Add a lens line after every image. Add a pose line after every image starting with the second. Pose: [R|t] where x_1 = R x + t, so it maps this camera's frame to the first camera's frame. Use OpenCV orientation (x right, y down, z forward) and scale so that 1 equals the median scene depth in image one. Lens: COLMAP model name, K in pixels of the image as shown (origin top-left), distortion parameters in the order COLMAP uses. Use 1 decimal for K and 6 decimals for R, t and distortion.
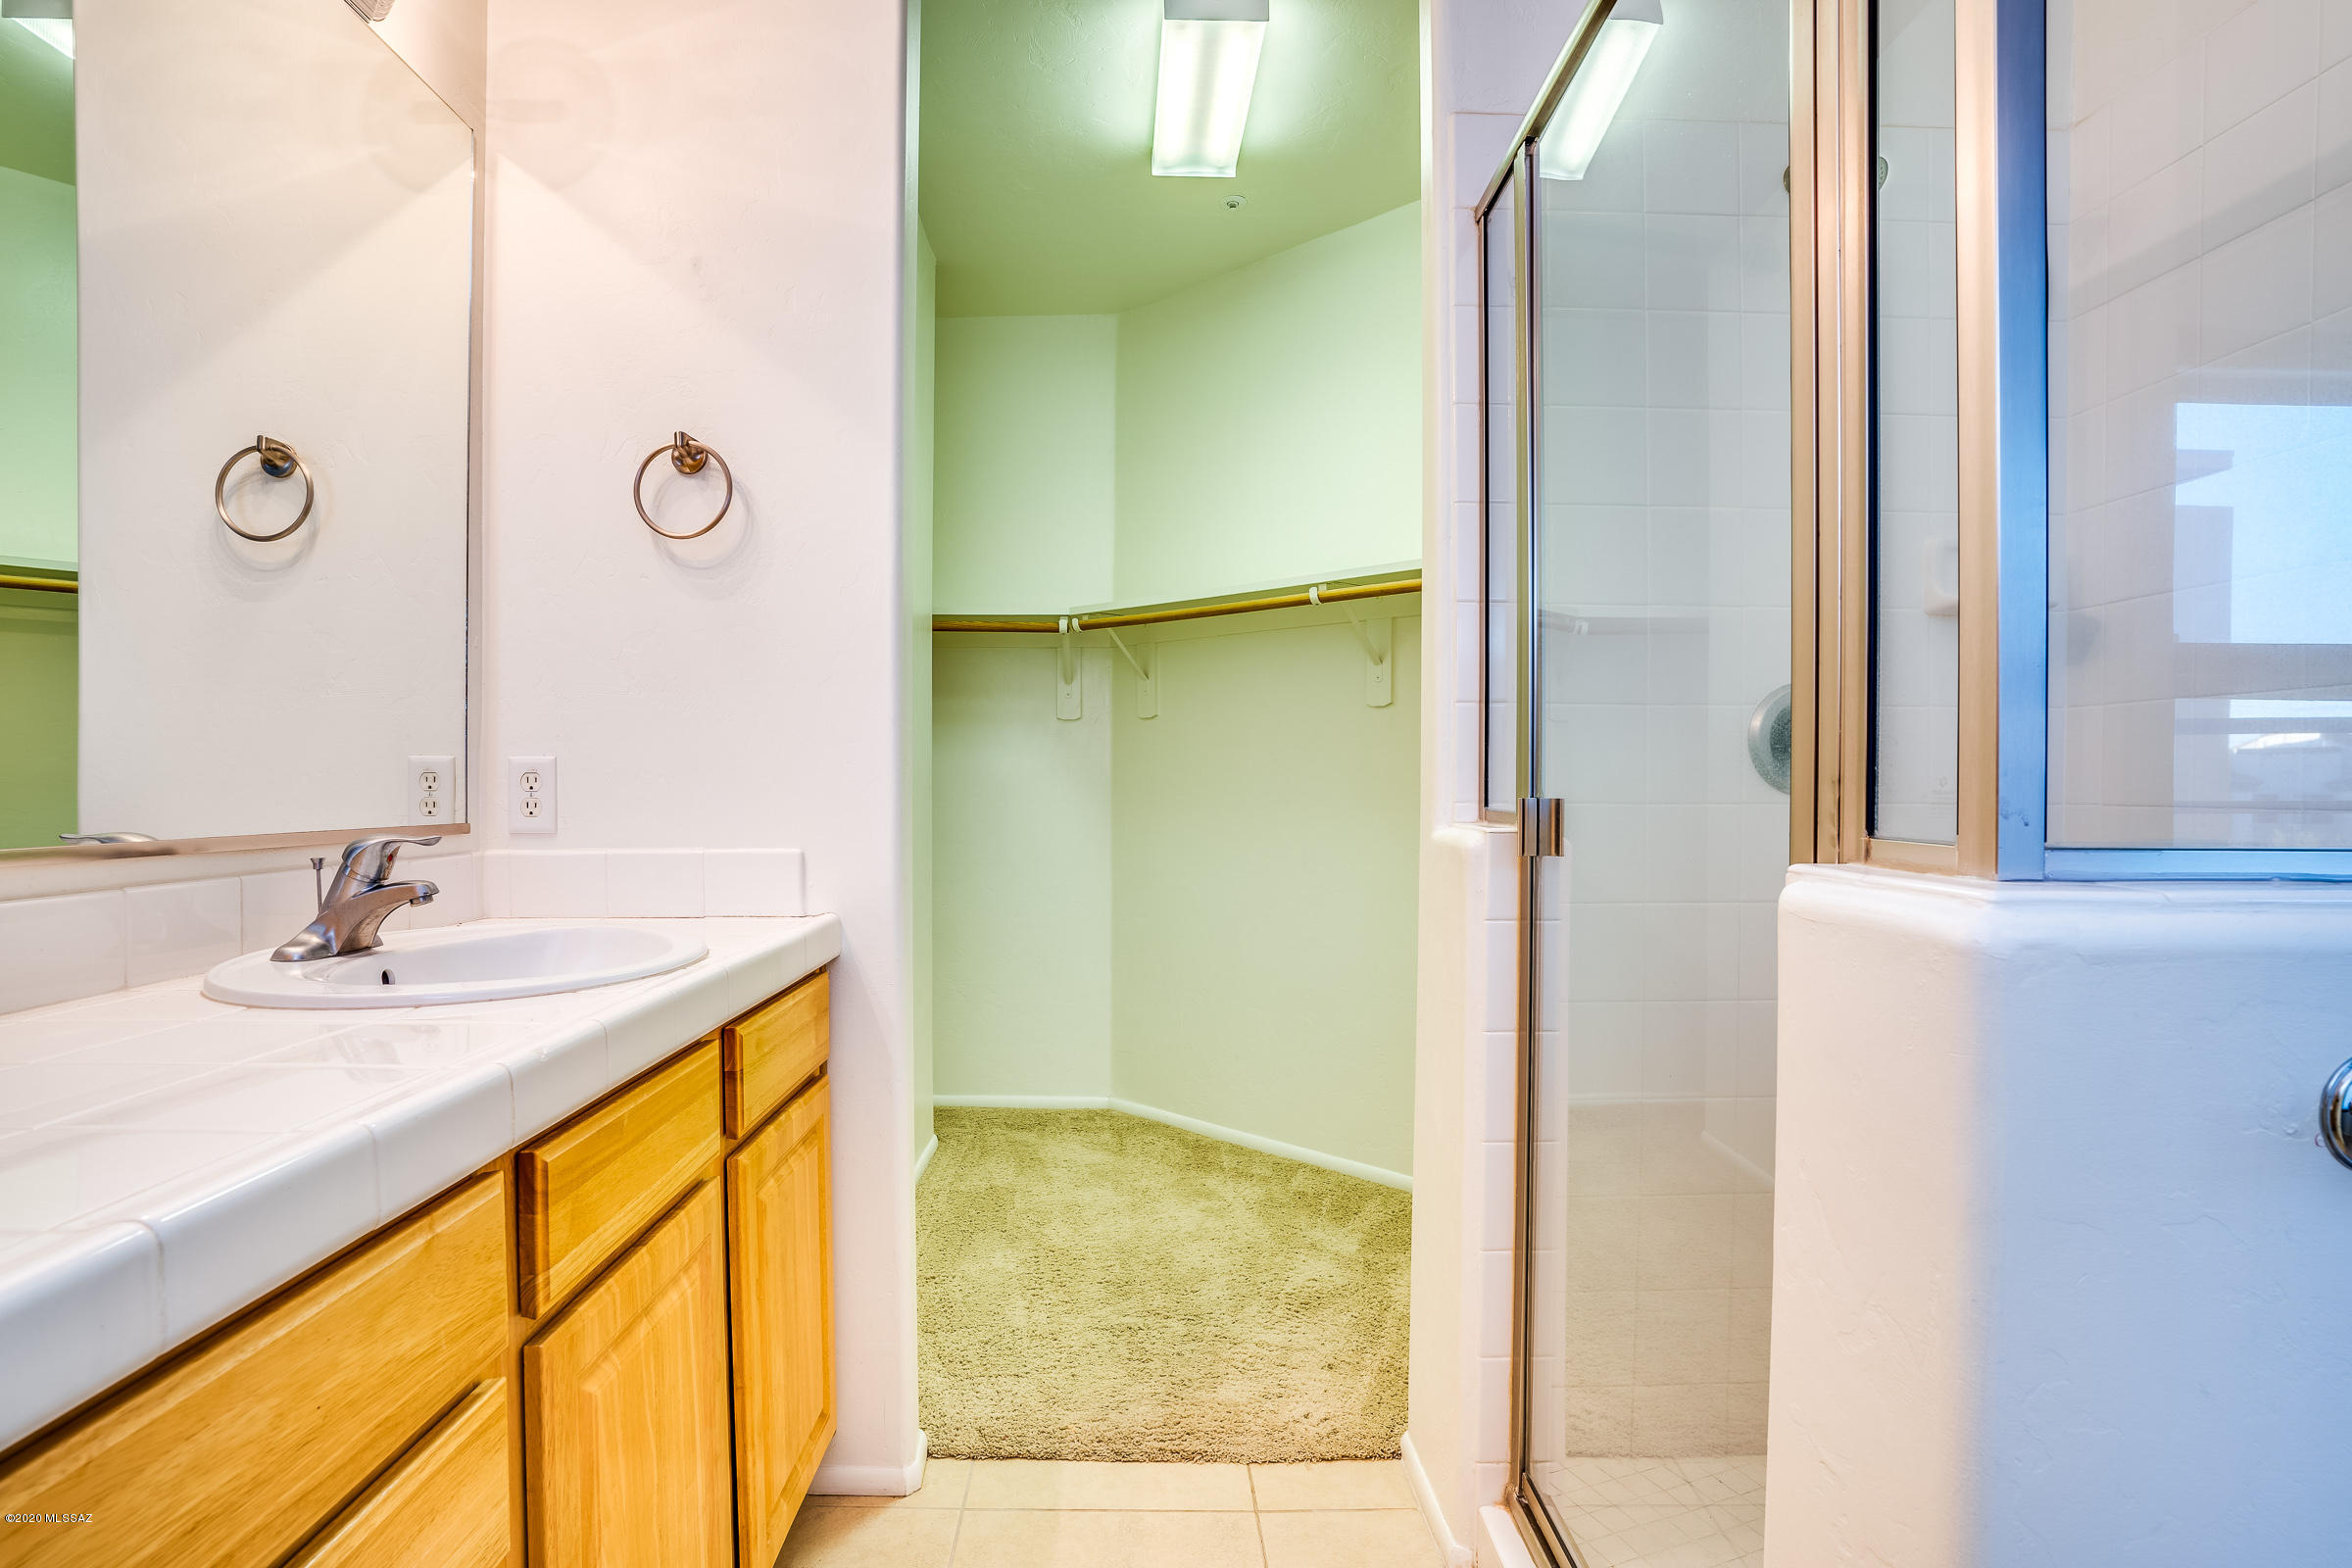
lens RADIAL K [[1199.8, 0, 1171.5], [0, 1199.8, 782.9], [0, 0, 1]] dist [-0.023767, 0.005276]
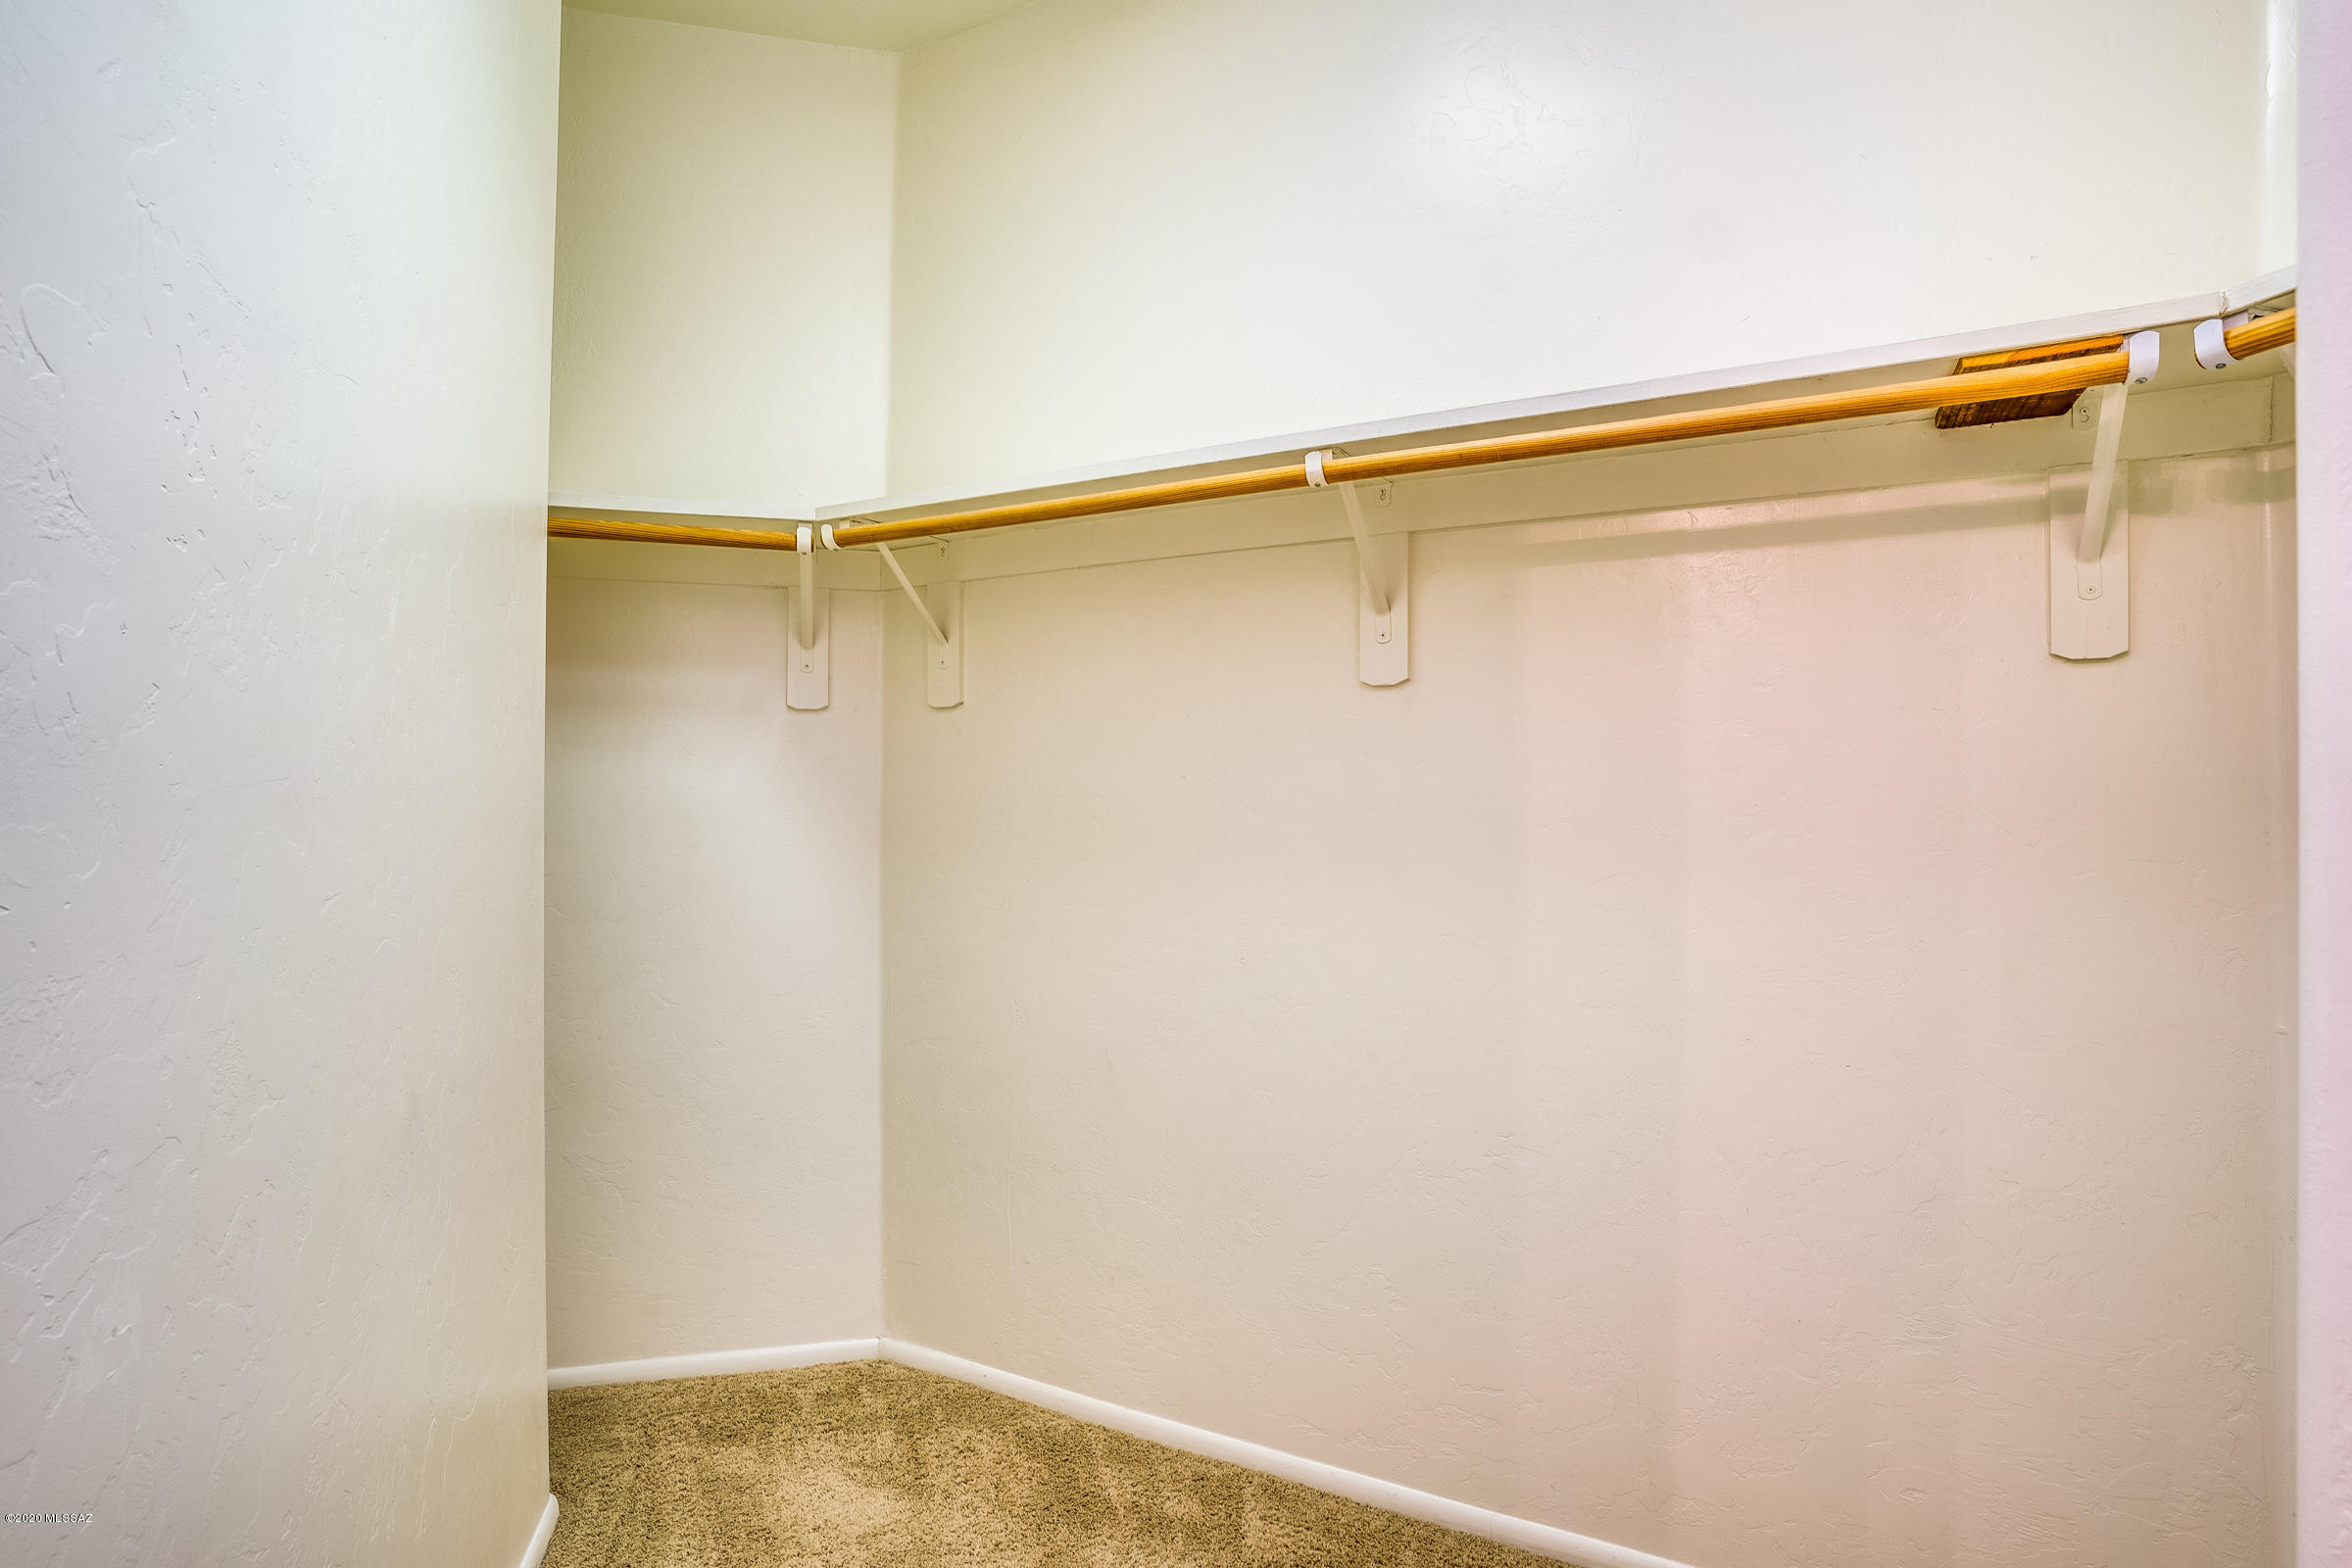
lens RADIAL K [[1199.8, 0, 1181.2], [0, 1199.8, 779.4], [0, 0, 1]] dist [-0.023767, 0.005276]
pose [[0.969559, -0.002722, 0.244843, -0.056261], [0.005902, 0.999908, -0.012254, -0.010812], [-0.244787, 0.013326, 0.969485, 0.415754]]
